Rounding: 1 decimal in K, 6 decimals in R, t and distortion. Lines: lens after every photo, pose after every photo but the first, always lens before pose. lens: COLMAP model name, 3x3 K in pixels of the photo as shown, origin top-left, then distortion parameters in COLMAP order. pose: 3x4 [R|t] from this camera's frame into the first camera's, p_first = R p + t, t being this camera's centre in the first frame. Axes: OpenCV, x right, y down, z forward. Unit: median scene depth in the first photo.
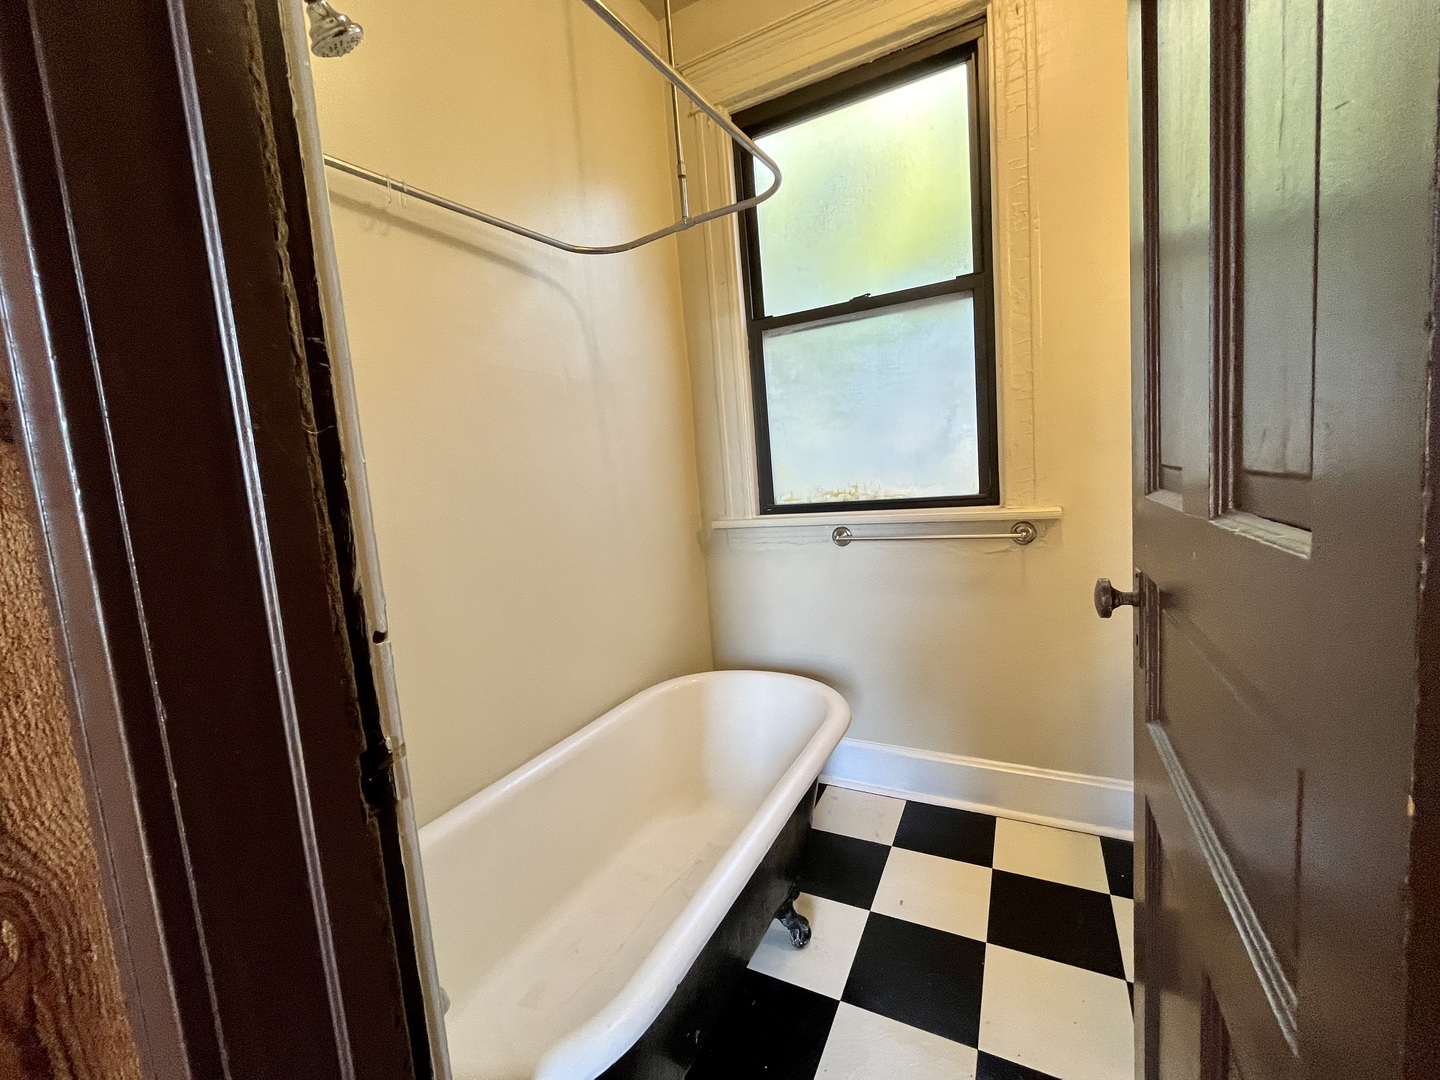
lens RADIAL K [[582.2, 0, 721.1], [0, 582.2, 540.1], [0, 0, 1]] dist [-0.001298, 0.000246]
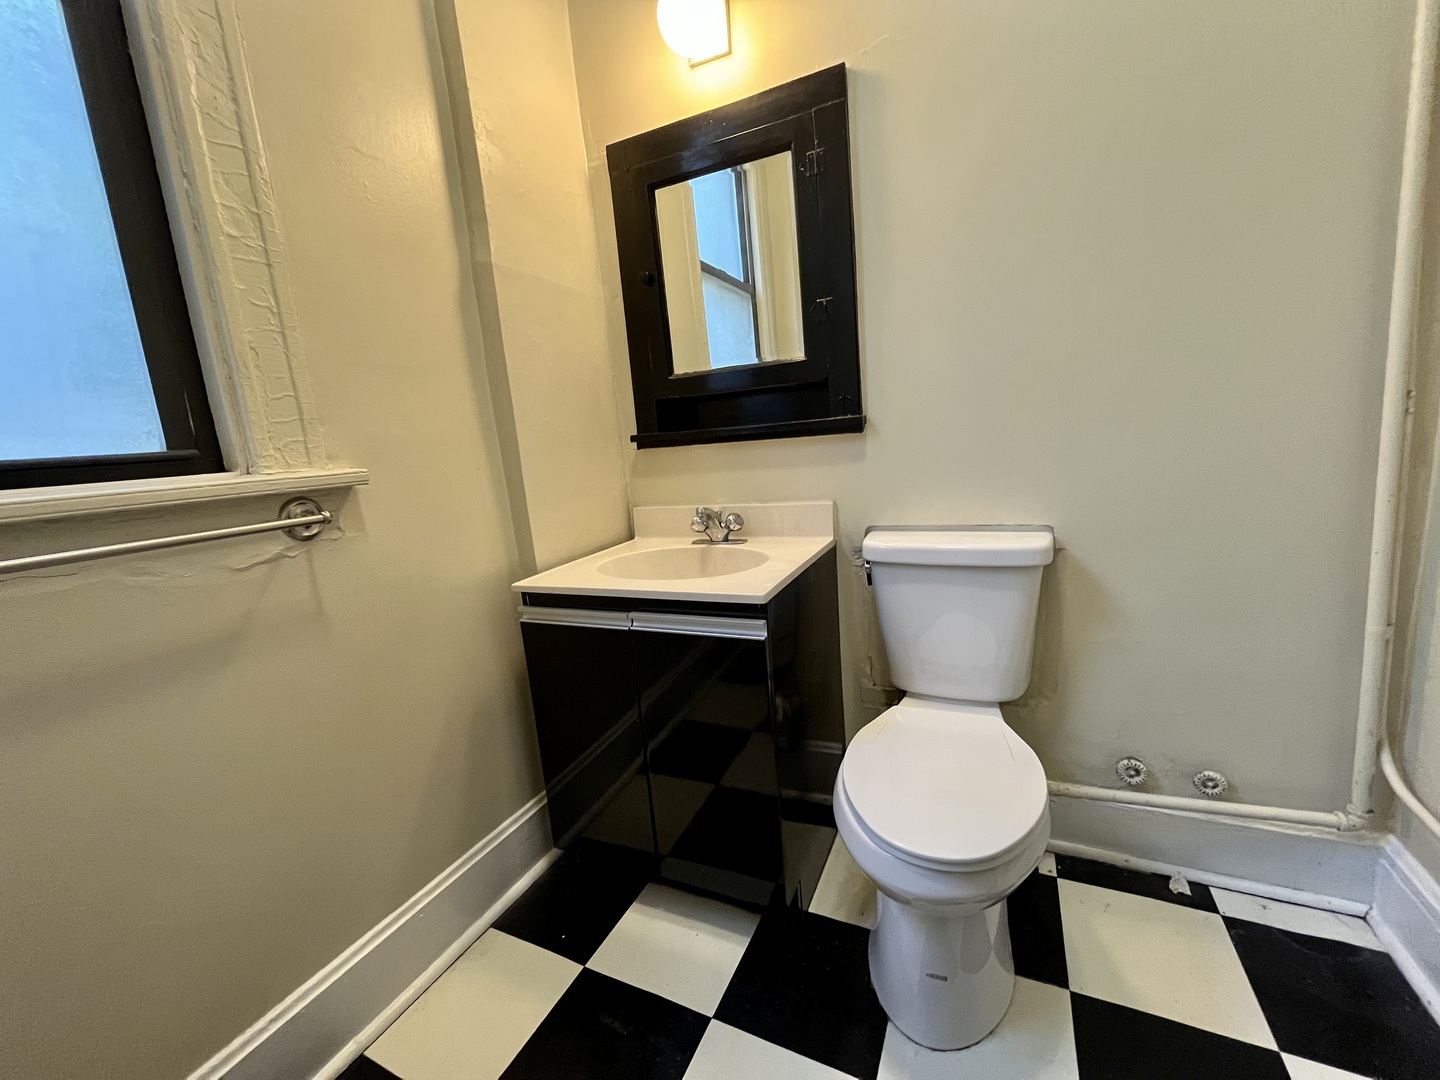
lens RADIAL K [[582.2, 0, 721.3], [0, 582.2, 532.6], [0, 0, 1]] dist [-0.001298, 0.000246]
pose [[-0.037548, -0.085491, 0.995631, -0.031543], [0.191254, 0.977301, 0.091130, 0.025971], [-0.980822, 0.193840, -0.020345, 0.633163]]
